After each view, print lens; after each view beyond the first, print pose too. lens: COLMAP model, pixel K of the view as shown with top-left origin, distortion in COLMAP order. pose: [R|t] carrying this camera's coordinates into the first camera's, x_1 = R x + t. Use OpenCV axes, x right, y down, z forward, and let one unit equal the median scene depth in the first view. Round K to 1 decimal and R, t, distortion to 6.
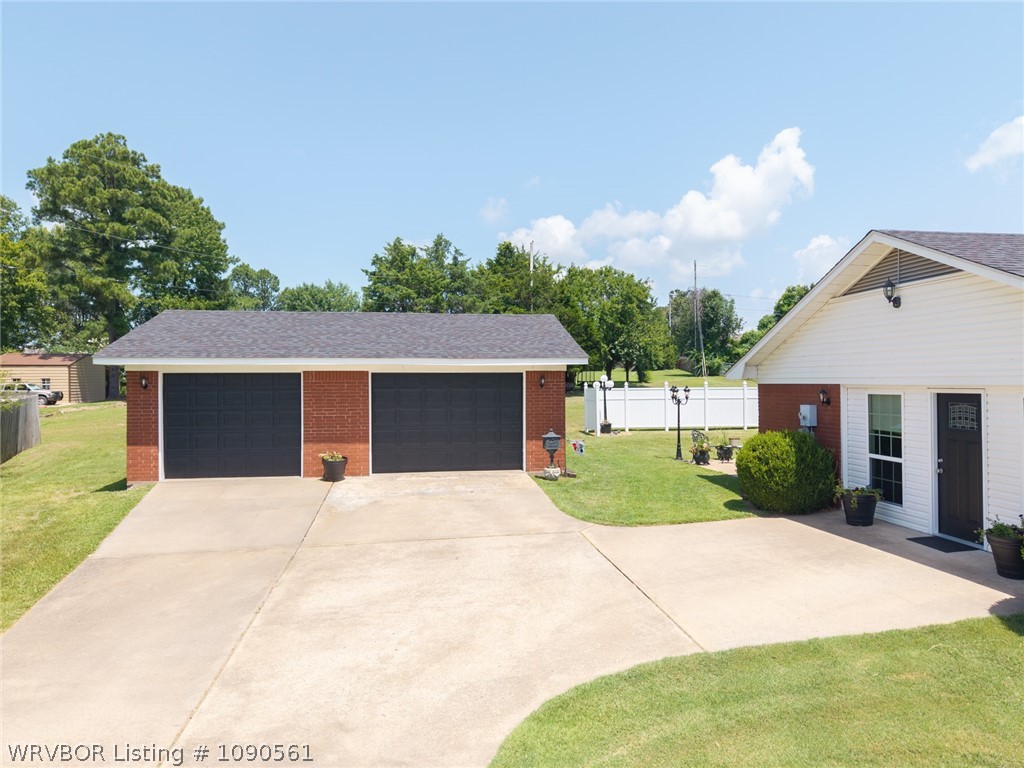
lens RADIAL K [[703.9, 0, 512.0], [0, 703.9, 384.0], [0, 0, 1]] dist [0.176494, -0.183325]
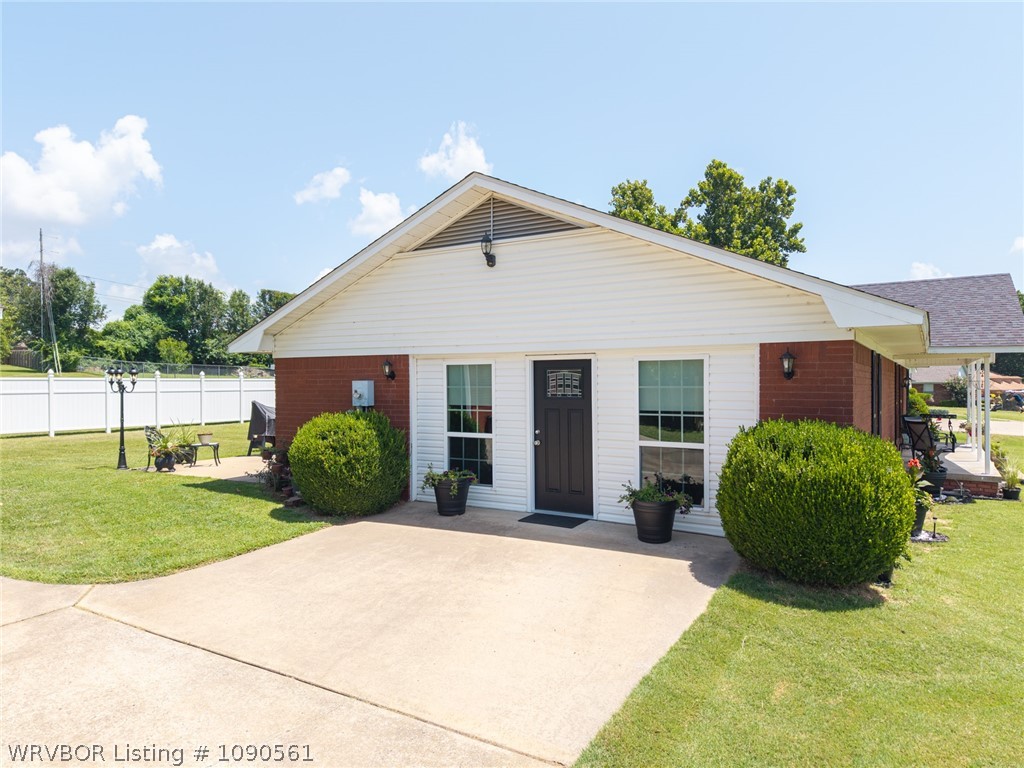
lens RADIAL K [[689.6, 0, 512.0], [0, 689.6, 384.0], [0, 0, 1]] dist [0.052431, -0.079161]
pose [[0.624746, 0.007384, 0.780793, -0.109665], [0.000003, 0.999955, -0.009458, 0.043630], [-0.780828, 0.005911, 0.624718, 0.401061]]
